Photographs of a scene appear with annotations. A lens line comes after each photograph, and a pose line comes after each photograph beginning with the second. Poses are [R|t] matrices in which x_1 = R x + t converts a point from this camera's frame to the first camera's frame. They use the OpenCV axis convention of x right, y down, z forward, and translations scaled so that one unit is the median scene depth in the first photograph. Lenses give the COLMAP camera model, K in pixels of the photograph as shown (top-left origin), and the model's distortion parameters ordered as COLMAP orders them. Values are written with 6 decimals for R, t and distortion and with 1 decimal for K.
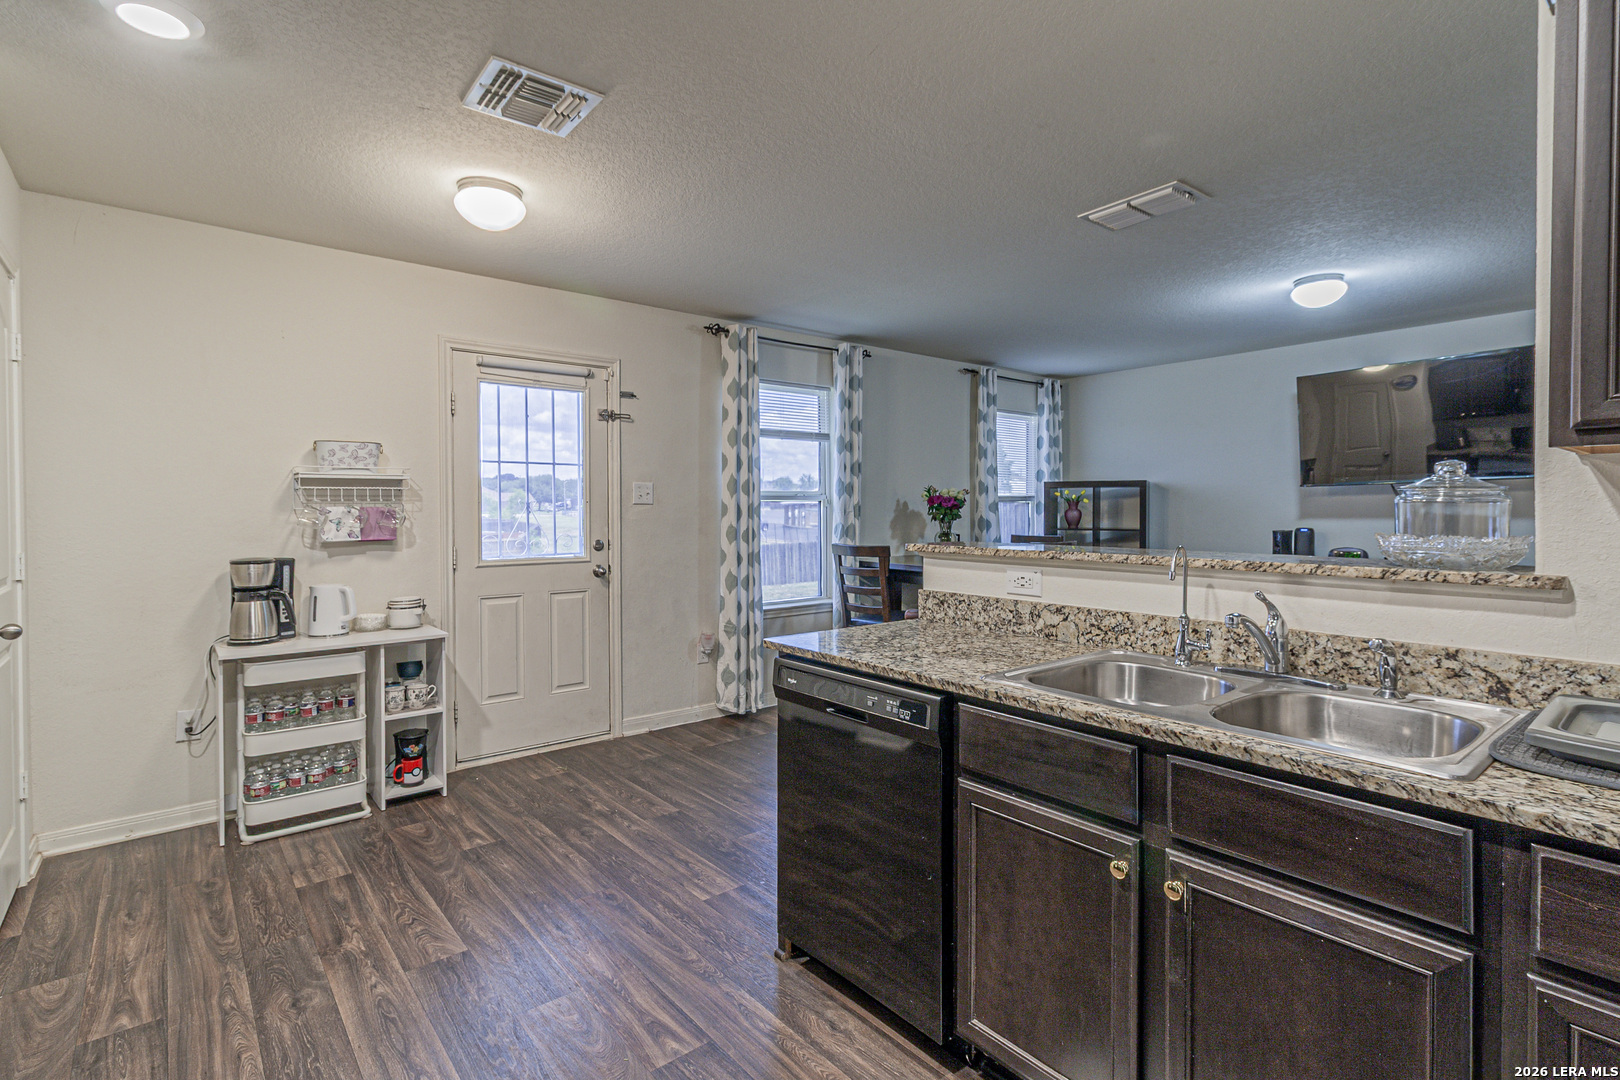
lens RADIAL K [[763.5, 0, 815.5], [0, 763.5, 524.8], [0, 0, 1]] dist [-0.000361, 0.000333]
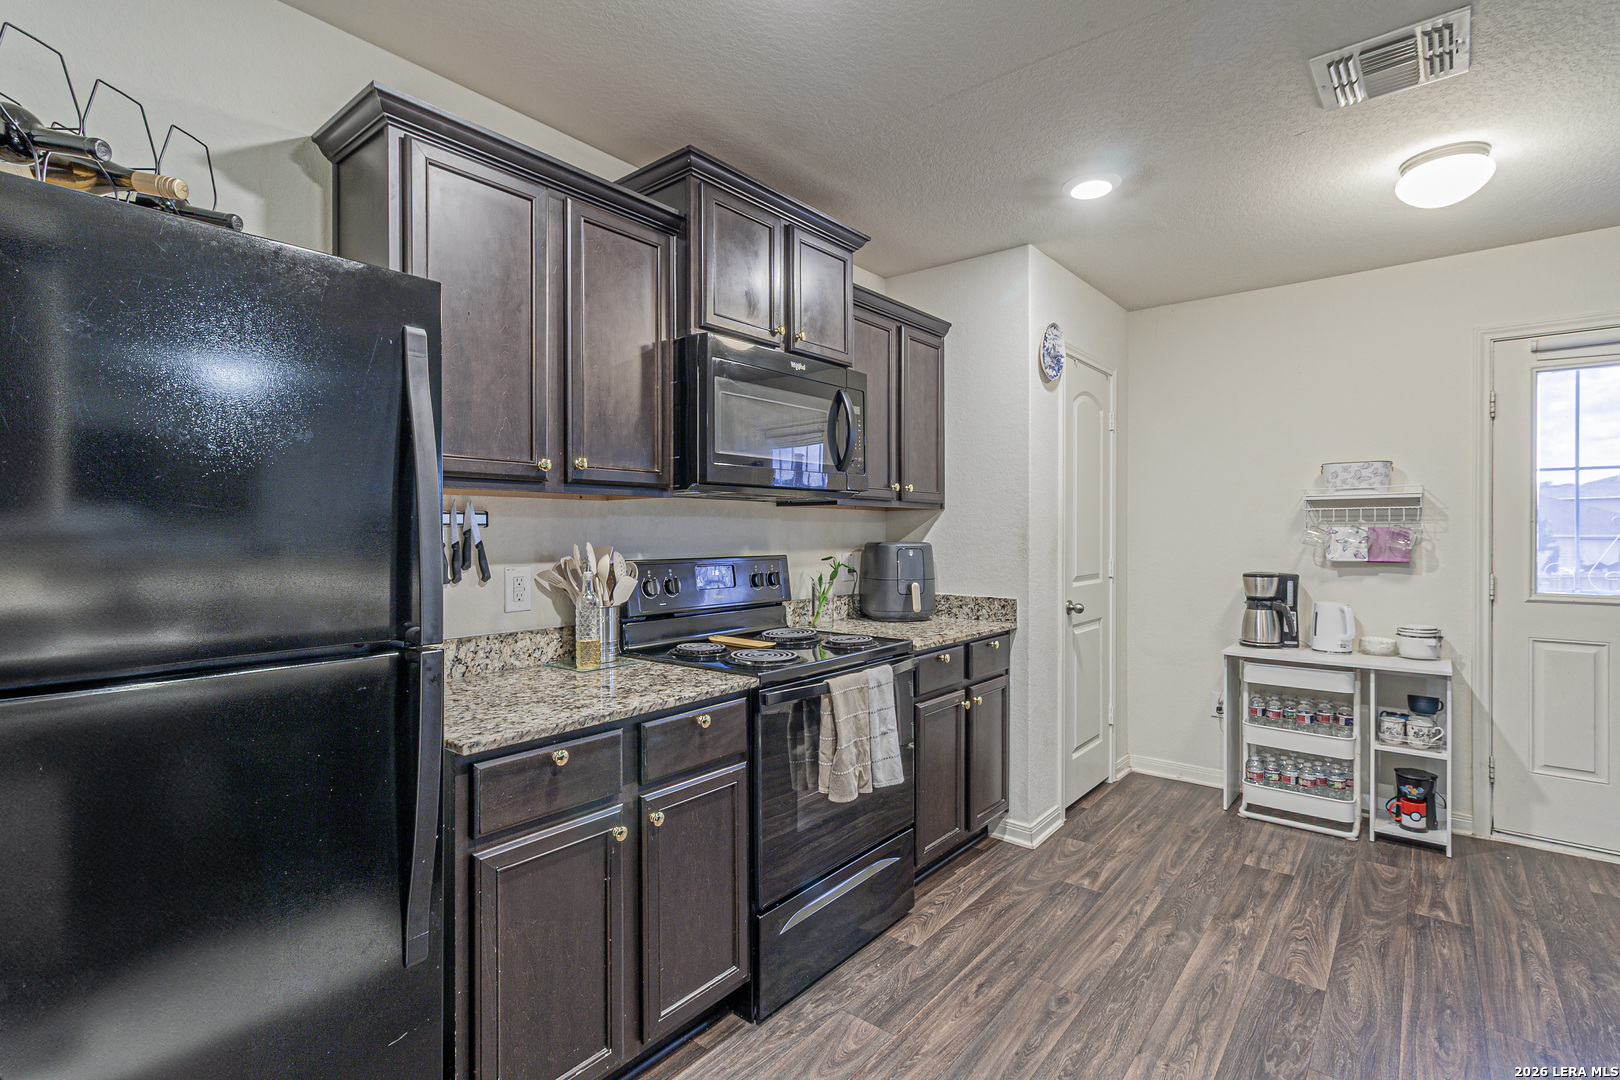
lens RADIAL K [[754.2, 0, 830.3], [0, 754.2, 537.1], [0, 0, 1]] dist [-0.000402, -0.000217]
pose [[0.194954, 0.010425, -0.980757, 0.240995], [-0.020565, 0.999767, 0.006540, -0.003059], [0.980597, 0.018895, 0.195123, 0.139835]]
